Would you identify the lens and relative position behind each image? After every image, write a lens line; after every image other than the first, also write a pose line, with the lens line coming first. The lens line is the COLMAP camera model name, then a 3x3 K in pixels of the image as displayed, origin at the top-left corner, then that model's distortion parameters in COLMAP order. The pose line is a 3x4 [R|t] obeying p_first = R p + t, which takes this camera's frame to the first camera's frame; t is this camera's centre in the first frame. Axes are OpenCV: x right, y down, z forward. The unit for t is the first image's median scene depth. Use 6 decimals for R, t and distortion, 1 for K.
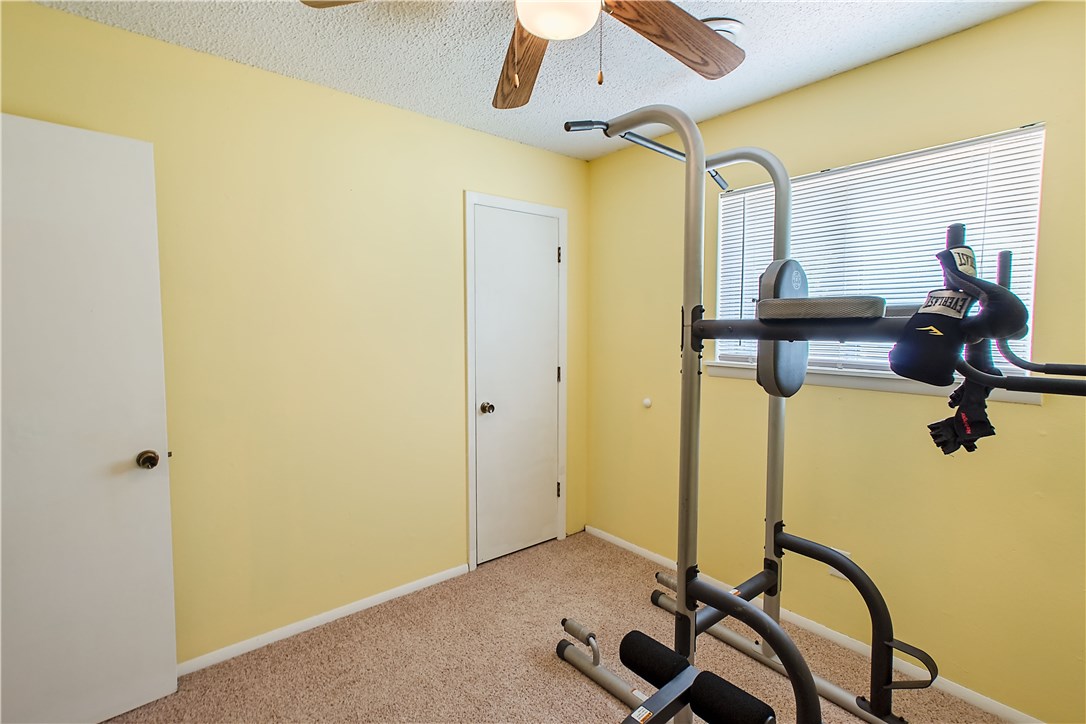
lens RADIAL K [[504.1, 0, 539.0], [0, 504.1, 362.7], [0, 0, 1]] dist [0.019008, -0.004151]
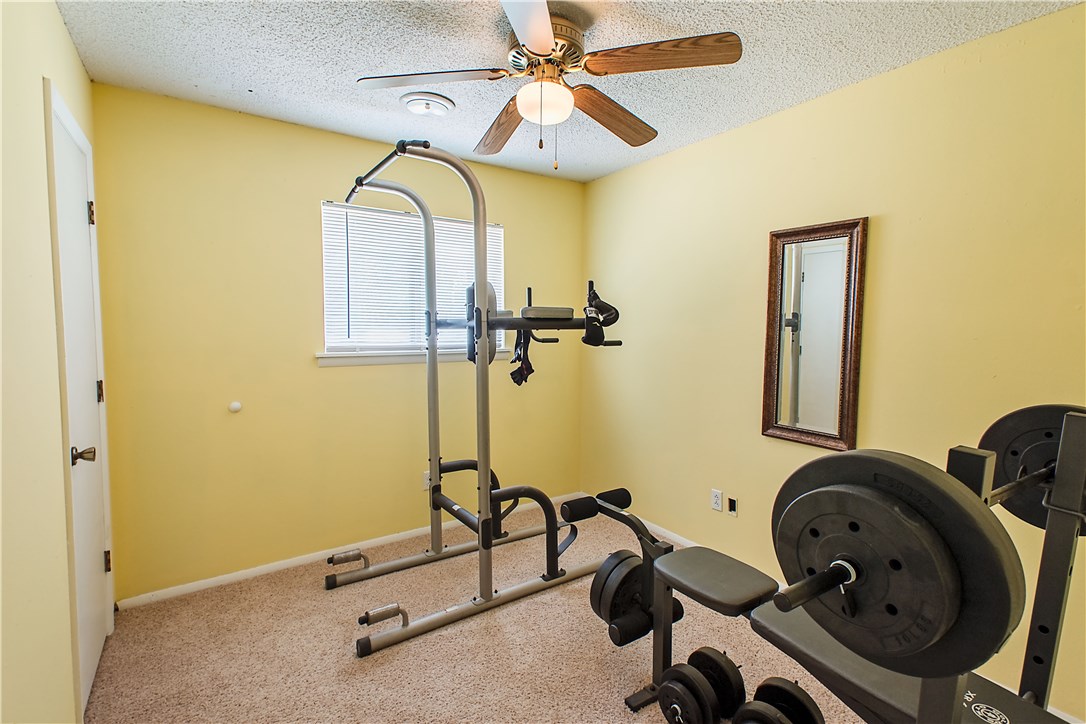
lens RADIAL K [[504.1, 0, 538.7], [0, 504.1, 358.2], [0, 0, 1]] dist [0.019008, -0.004151]
pose [[0.097048, -0.074382, 0.992496, -0.867659], [0.065033, 0.995546, 0.068252, -0.045001], [-0.993153, 0.057921, 0.101453, 0.527846]]
